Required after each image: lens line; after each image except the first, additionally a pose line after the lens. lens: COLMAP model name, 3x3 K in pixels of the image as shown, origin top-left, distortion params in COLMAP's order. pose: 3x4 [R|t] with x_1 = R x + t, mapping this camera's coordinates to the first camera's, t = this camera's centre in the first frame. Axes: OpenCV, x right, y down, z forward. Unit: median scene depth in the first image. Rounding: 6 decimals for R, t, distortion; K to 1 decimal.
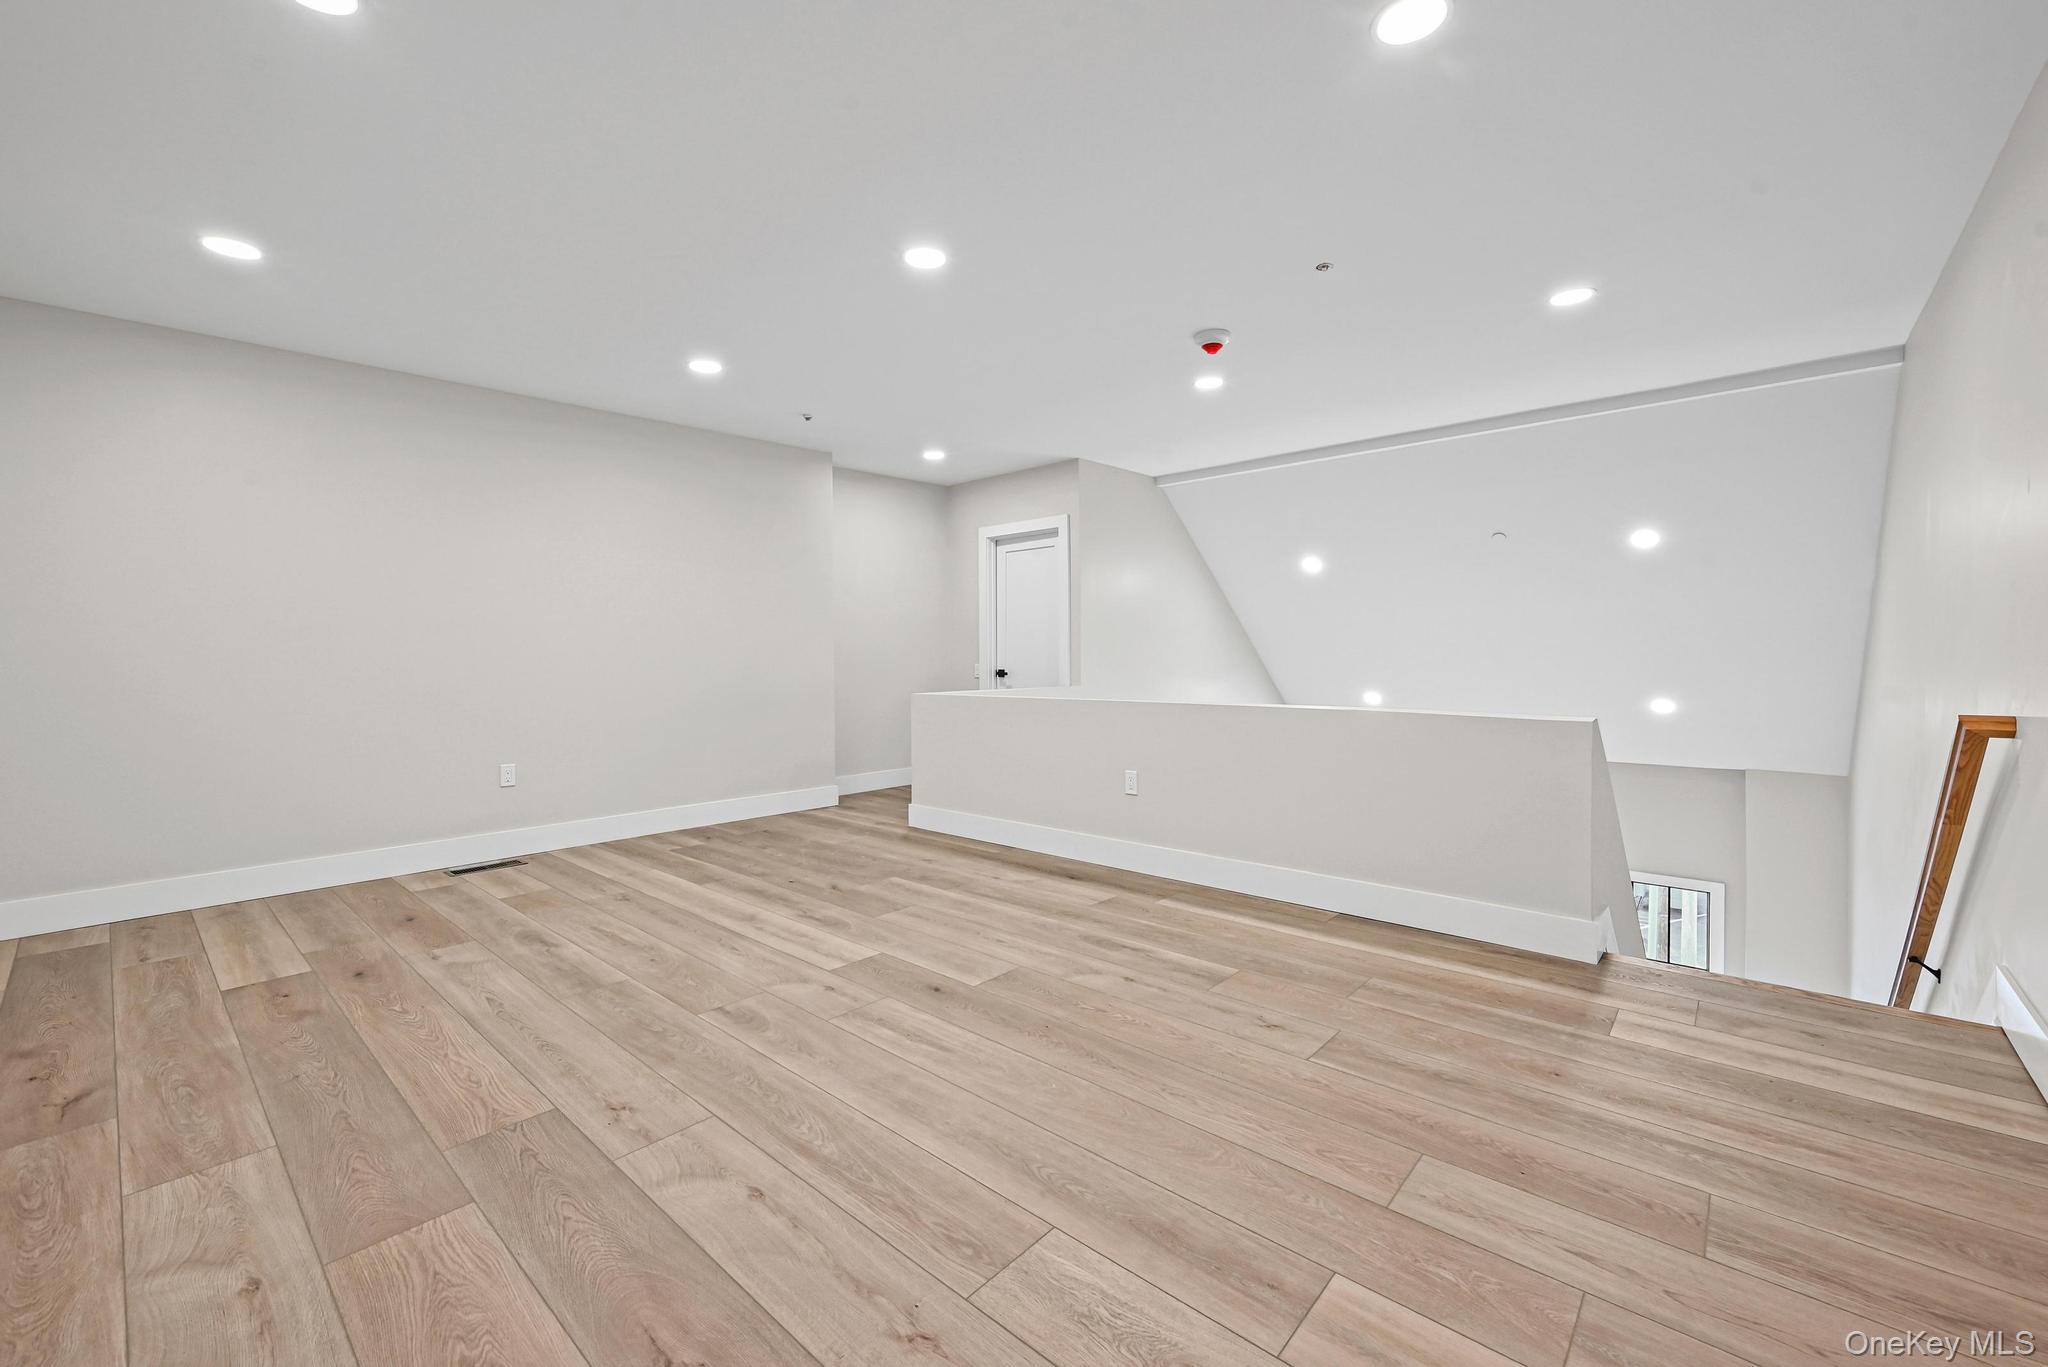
lens RADIAL K [[827.9, 0, 1023.7], [0, 827.9, 672.7], [0, 0, 1]] dist [-0.002548, -0.000567]
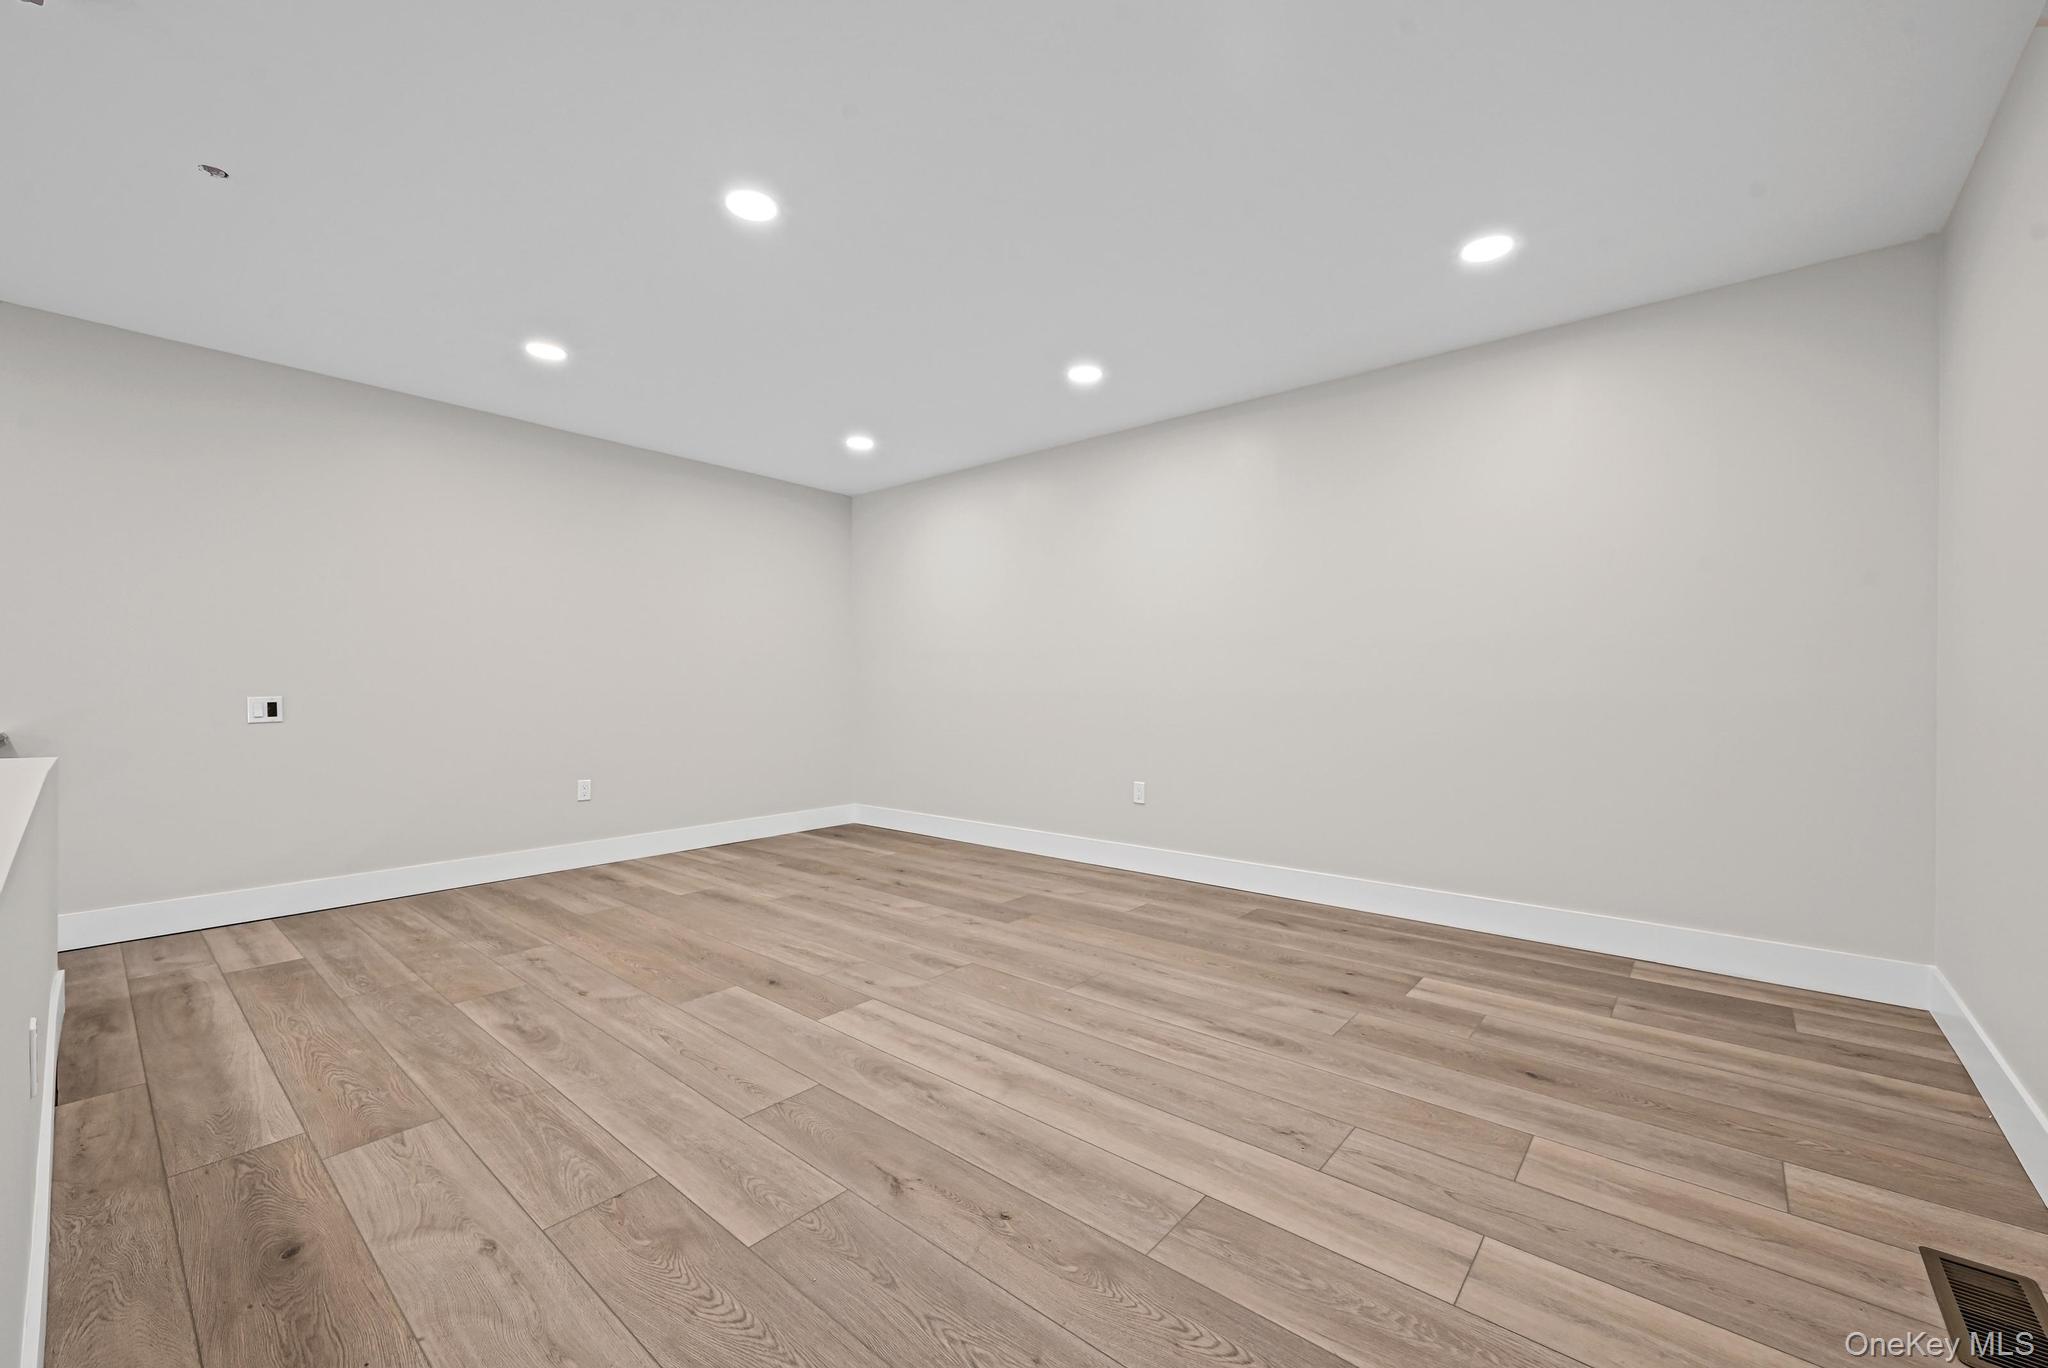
lens RADIAL K [[827.9, 0, 1023.5], [0, 827.9, 684.4], [0, 0, 1]] dist [-0.002548, -0.000567]
pose [[-0.999814, 0.010496, -0.016184, -0.399762], [0.010144, 0.999714, 0.021679, -0.033061], [0.016407, 0.021511, -0.999634, 1.968201]]
